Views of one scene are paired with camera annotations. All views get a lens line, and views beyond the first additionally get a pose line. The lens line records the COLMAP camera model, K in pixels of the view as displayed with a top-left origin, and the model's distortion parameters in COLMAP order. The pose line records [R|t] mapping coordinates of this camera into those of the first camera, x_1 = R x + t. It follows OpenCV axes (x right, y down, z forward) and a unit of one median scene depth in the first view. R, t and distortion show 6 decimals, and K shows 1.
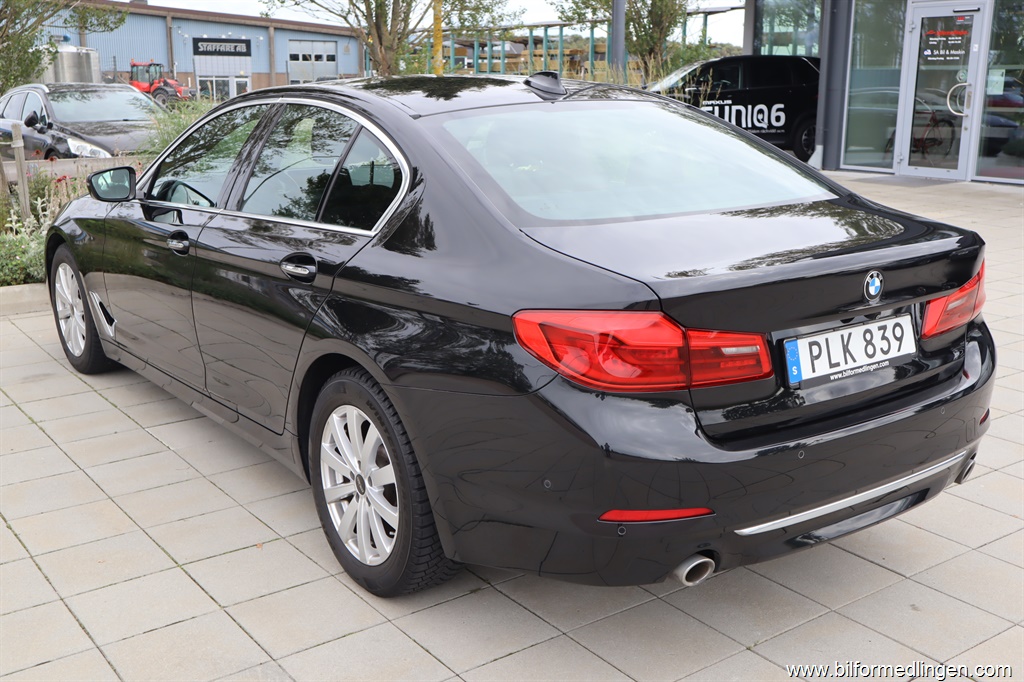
lens RADIAL K [[1082.8, 0, 511.1], [0, 1082.8, 342.0], [0, 0, 1]] dist [-0.006972, 0.000000]
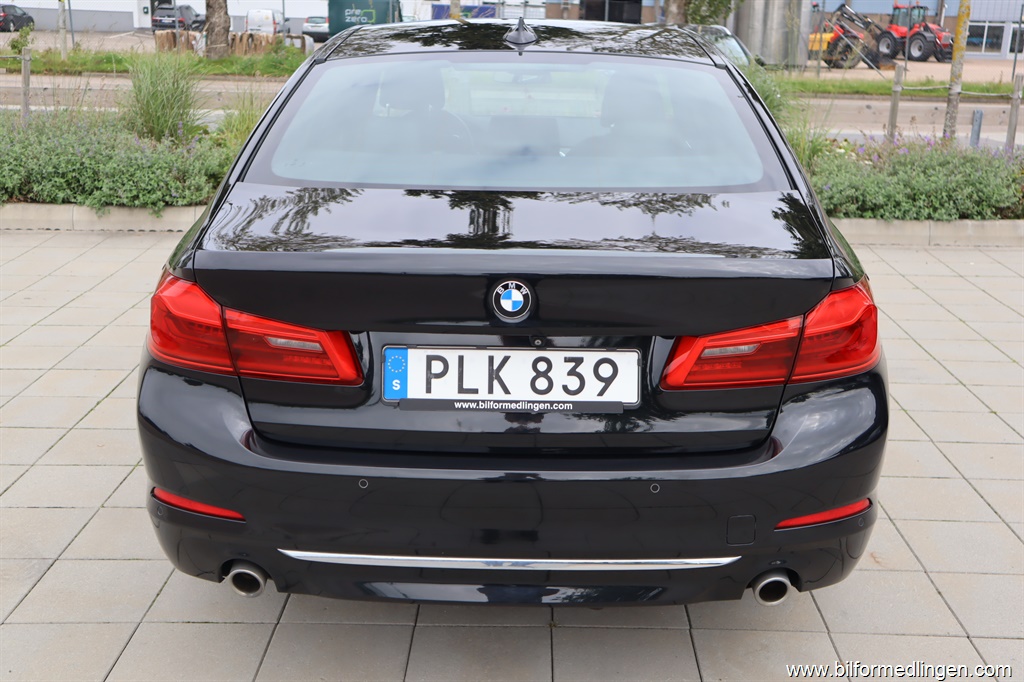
lens RADIAL K [[1181.0, 0, 511.4], [0, 1181.0, 338.9], [0, 0, 1]] dist [0.010883, 0.000000]
pose [[0.807234, 0.172325, -0.564515, 0.805939], [-0.159664, 0.984526, 0.072225, -0.084070], [0.568226, 0.031830, 0.822257, 0.297856]]
